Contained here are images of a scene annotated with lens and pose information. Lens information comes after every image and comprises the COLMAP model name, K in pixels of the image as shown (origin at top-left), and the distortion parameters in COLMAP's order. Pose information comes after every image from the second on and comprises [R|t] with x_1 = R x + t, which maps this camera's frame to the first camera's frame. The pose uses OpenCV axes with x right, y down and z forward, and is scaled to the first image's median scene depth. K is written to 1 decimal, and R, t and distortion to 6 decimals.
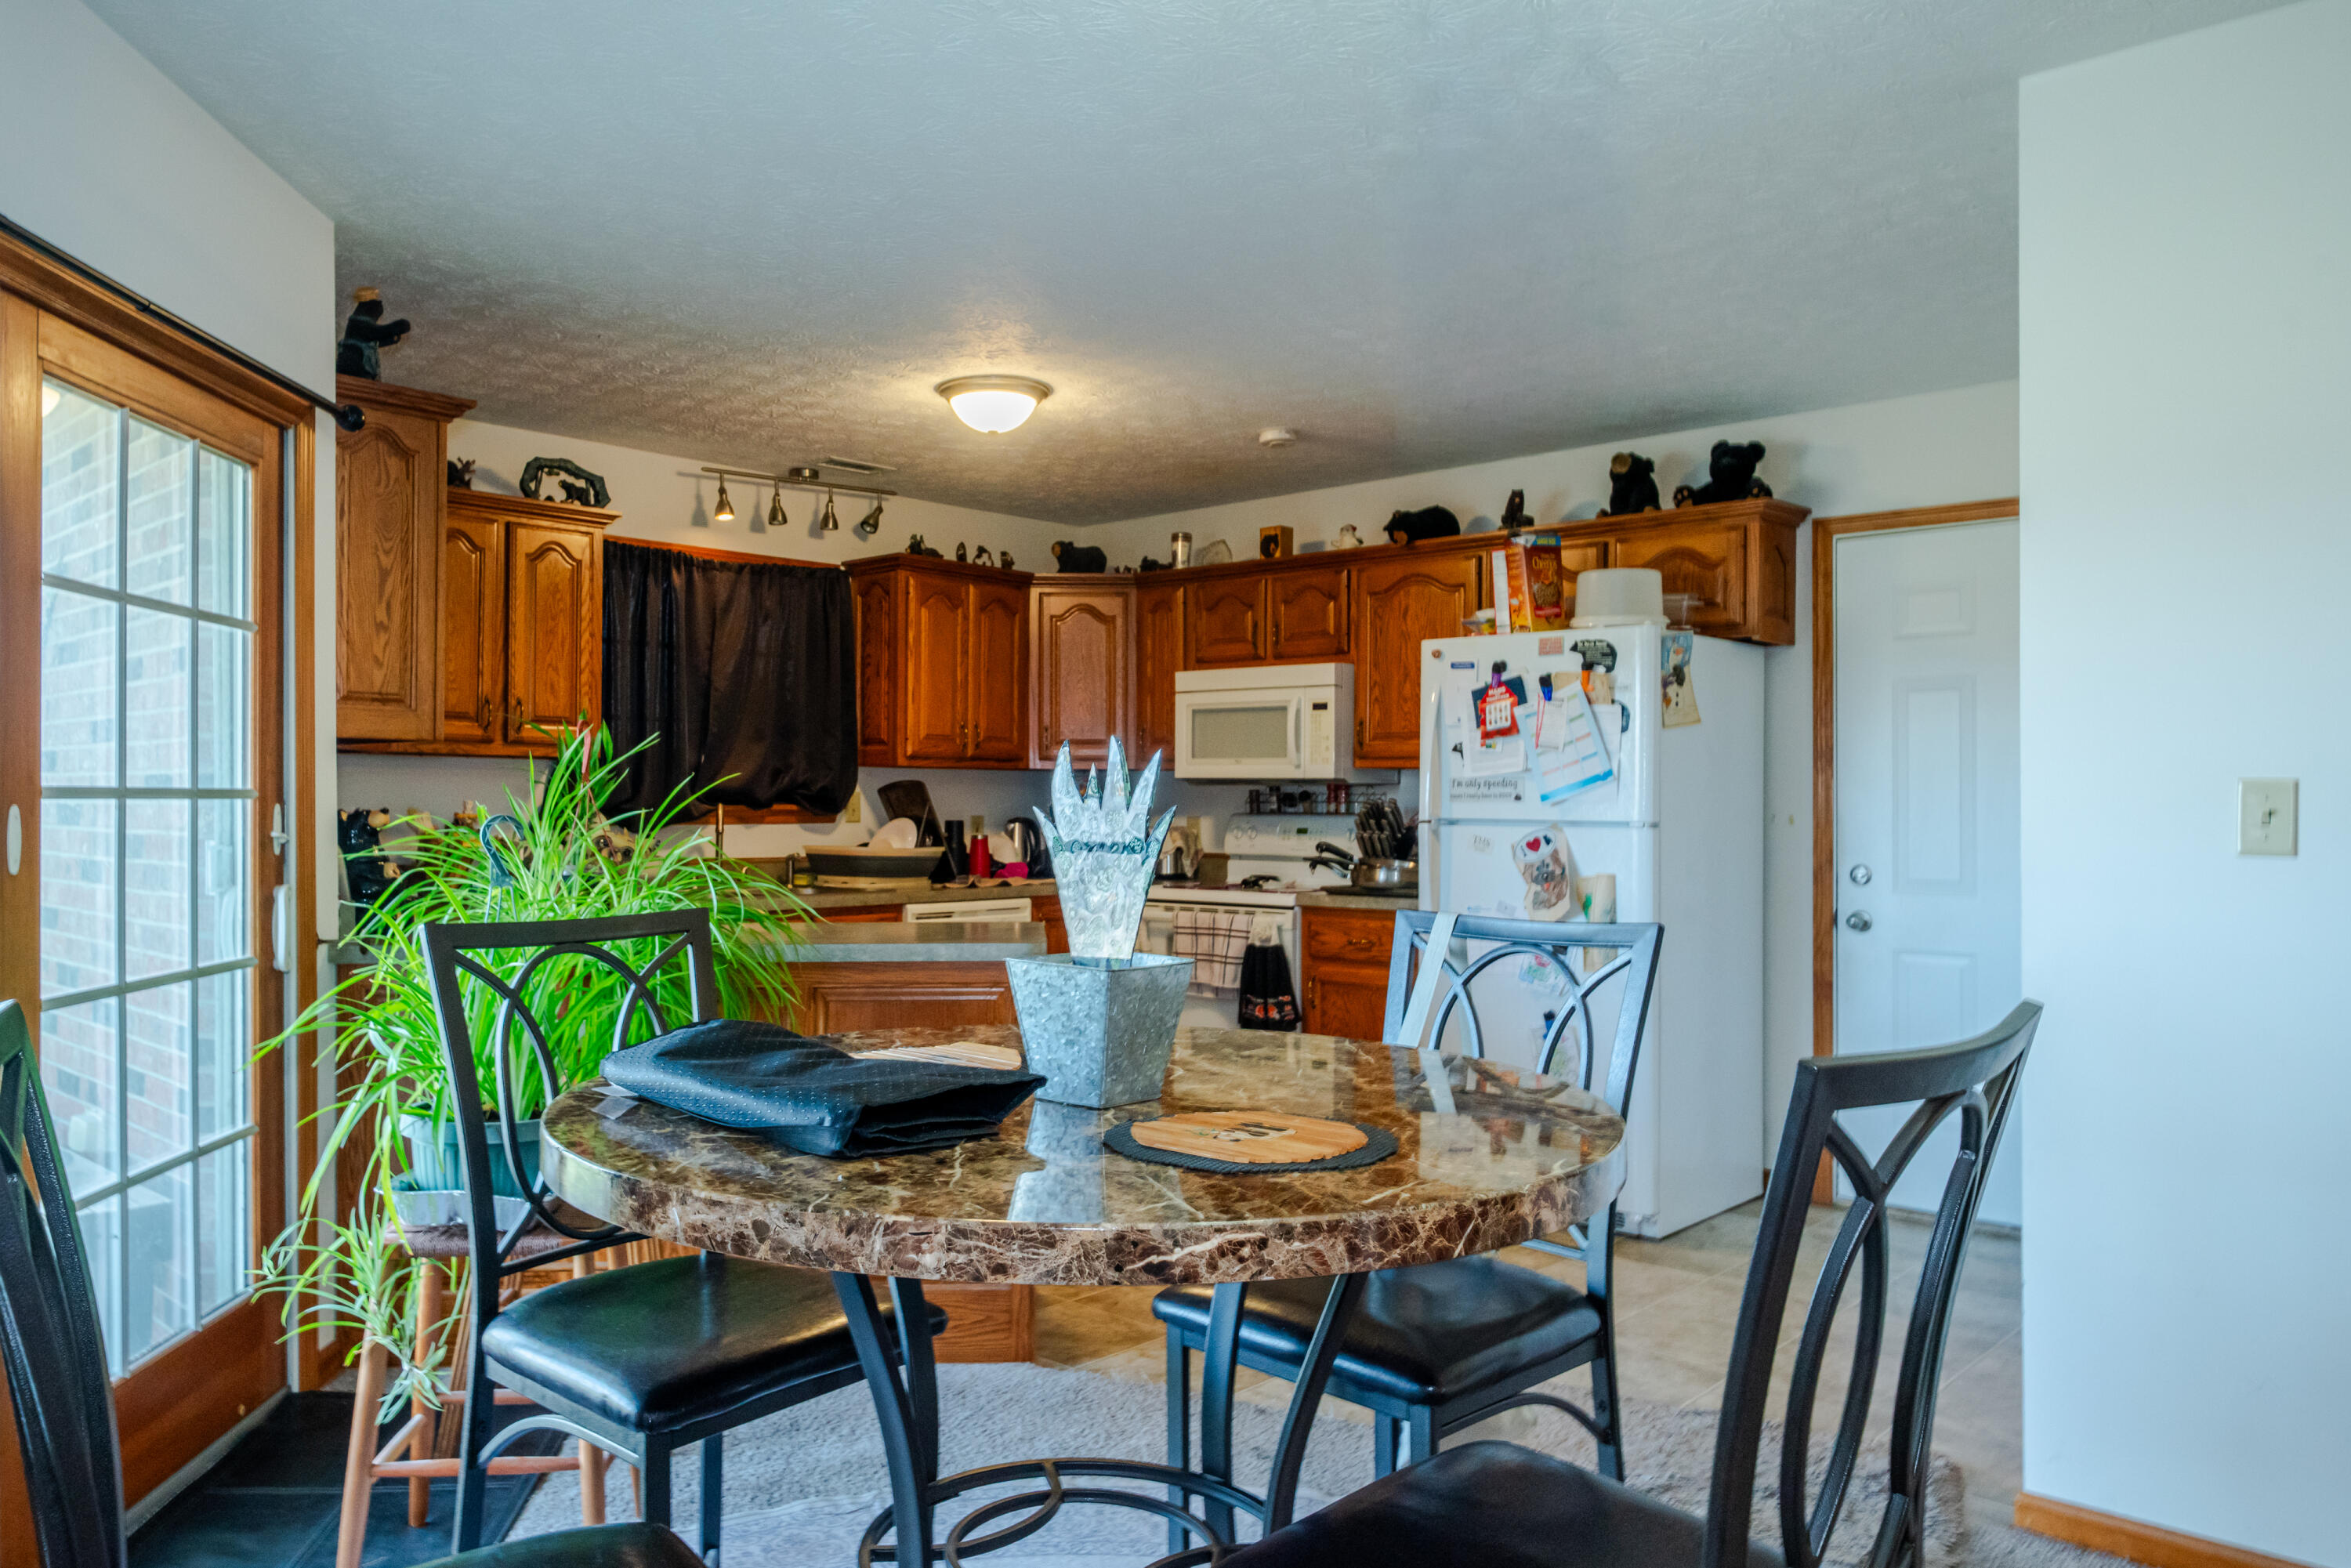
lens RADIAL K [[1576.2, 0, 1173.6], [0, 1576.2, 788.3], [0, 0, 1]] dist [0.001972, 0.003612]
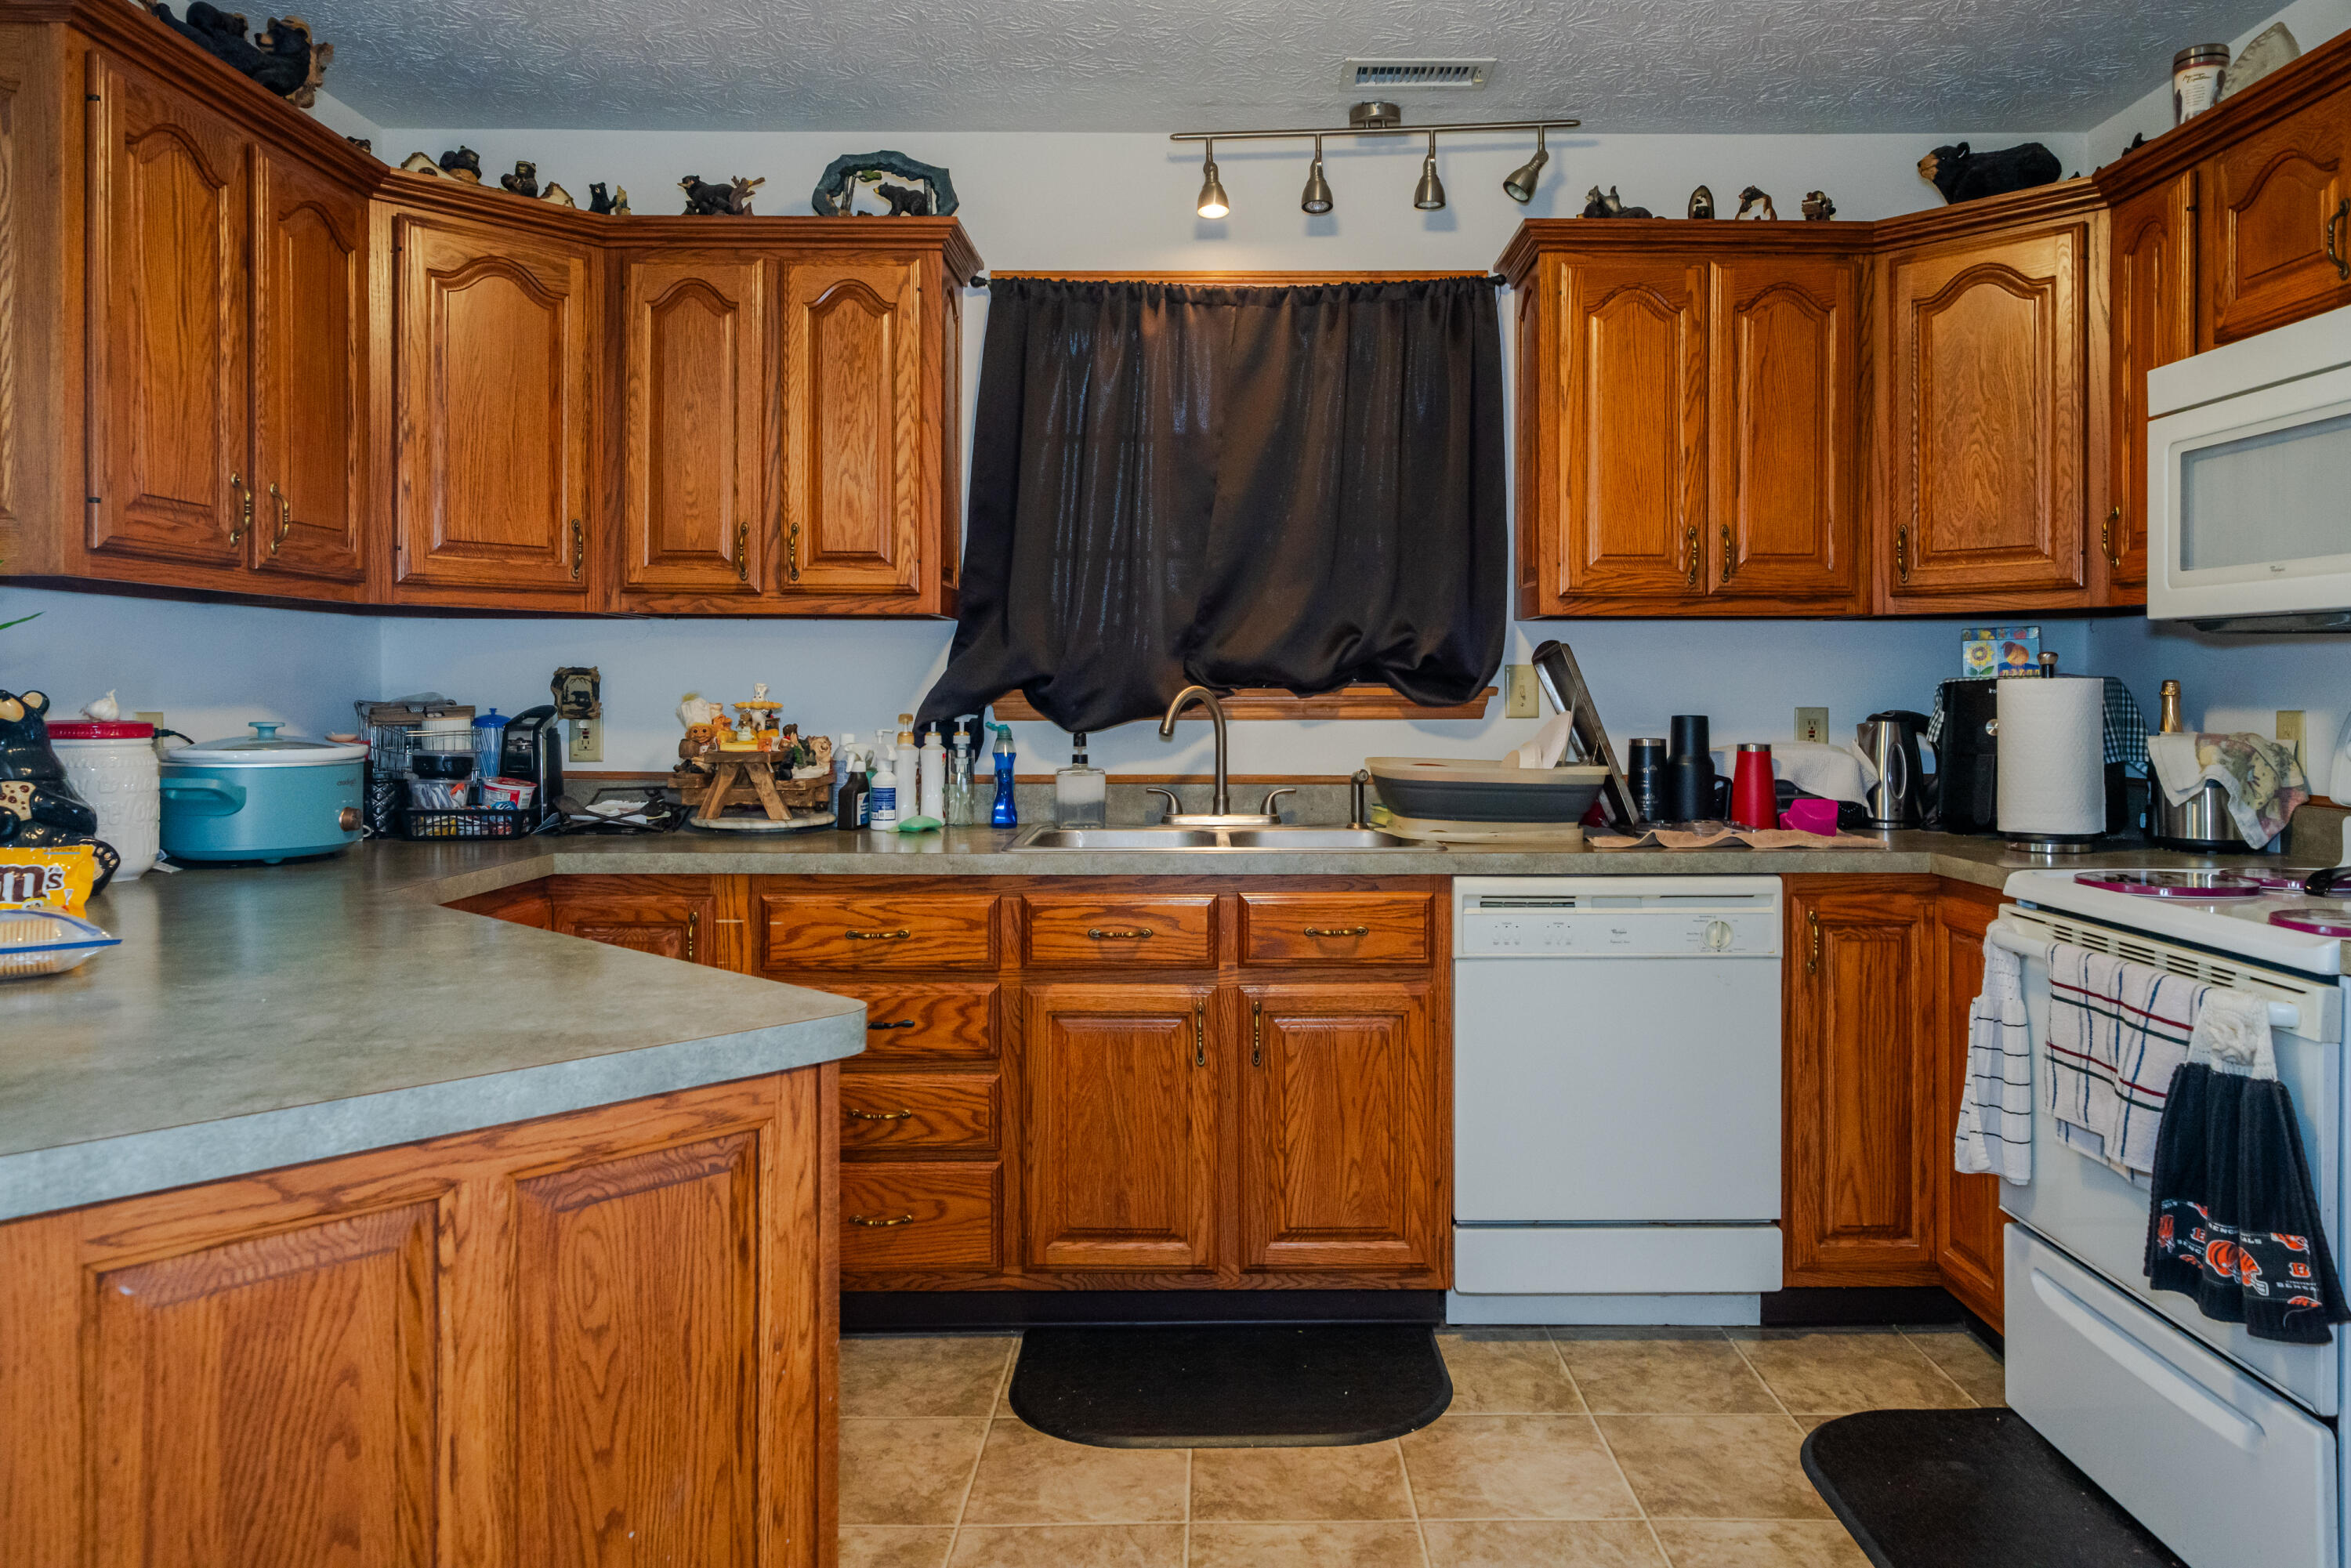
lens RADIAL K [[1569.8, 0, 1255.7], [0, 1569.8, 701.6], [0, 0, 1]] dist [0.004442, -0.002751]
pose [[0.679653, -0.000181, -0.733533, 0.158625], [0.010947, 0.999891, 0.009896, 0.009637], [0.733452, -0.014756, 0.679581, 0.569615]]
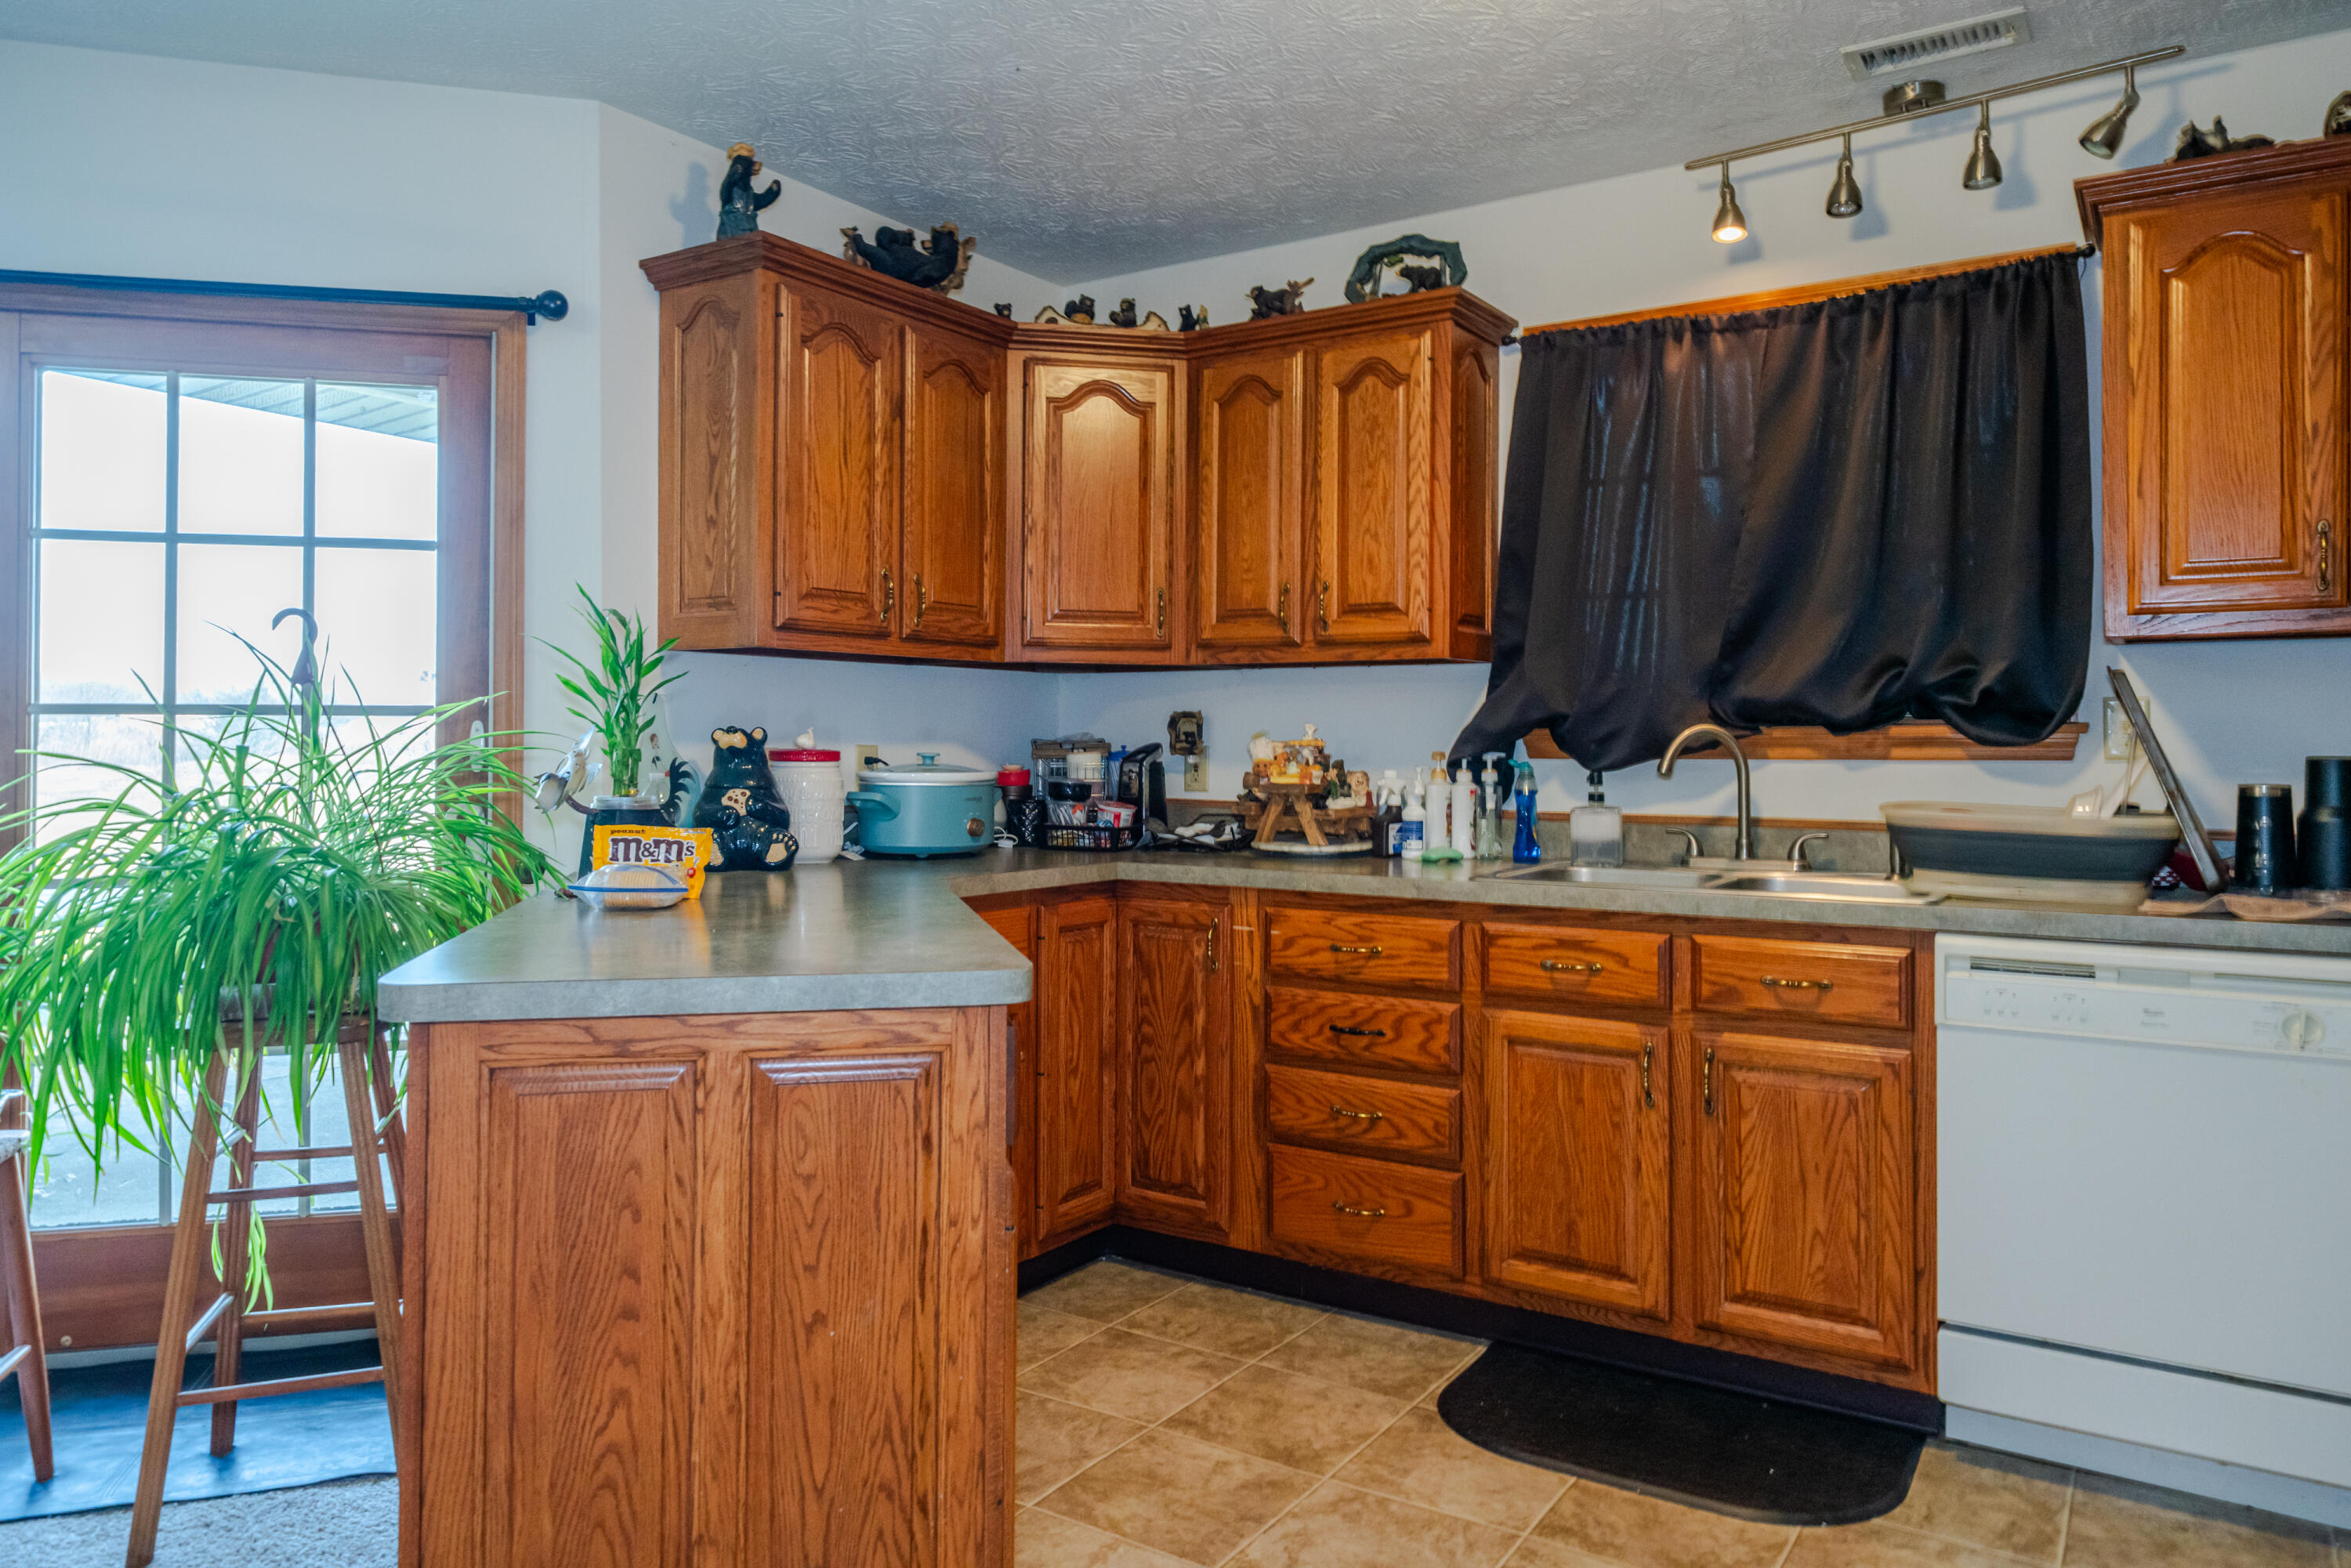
lens RADIAL K [[1576.2, 0, 1190.1], [0, 1576.2, 729.1], [0, 0, 1]] dist [0.001972, 0.003612]
pose [[0.153169, -0.014302, -0.988097, 0.246600], [0.008878, 0.999875, -0.013096, 0.016628], [0.988160, -0.006766, 0.153277, 0.674731]]
